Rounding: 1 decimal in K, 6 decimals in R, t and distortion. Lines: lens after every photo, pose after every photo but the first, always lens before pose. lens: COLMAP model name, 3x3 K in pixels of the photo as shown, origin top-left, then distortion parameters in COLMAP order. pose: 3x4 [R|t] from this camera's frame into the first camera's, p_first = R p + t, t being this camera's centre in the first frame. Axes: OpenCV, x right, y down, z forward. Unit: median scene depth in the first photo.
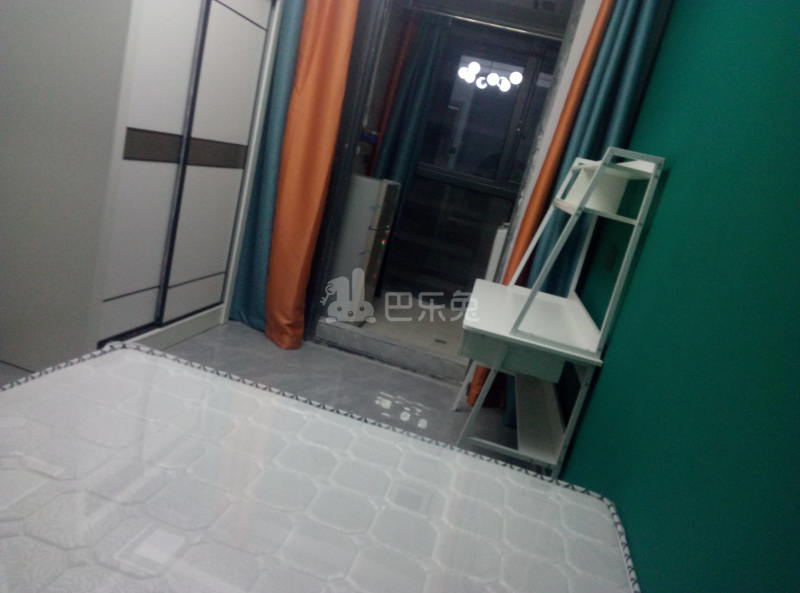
lens RADIAL K [[588.2, 0, 400.0], [0, 588.2, 296.5], [0, 0, 1]] dist [0.002990, -0.000468]
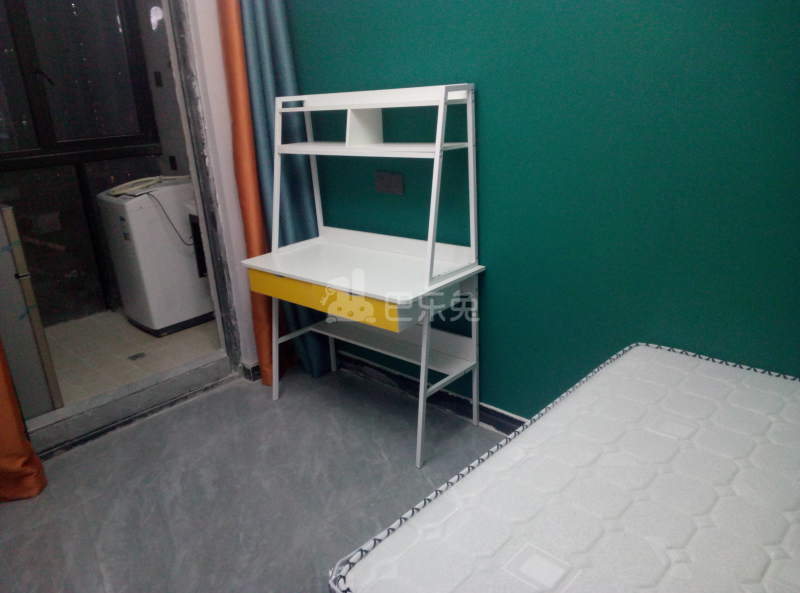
lens RADIAL K [[589.8, 0, 400.0], [0, 589.8, 296.5], [0, 0, 1]] dist [-0.003778, -0.002560]
pose [[0.480115, -0.515765, 0.709561, -0.349013], [0.368047, 0.852687, 0.370765, -0.194529], [-0.796260, 0.083142, 0.599213, 0.250621]]
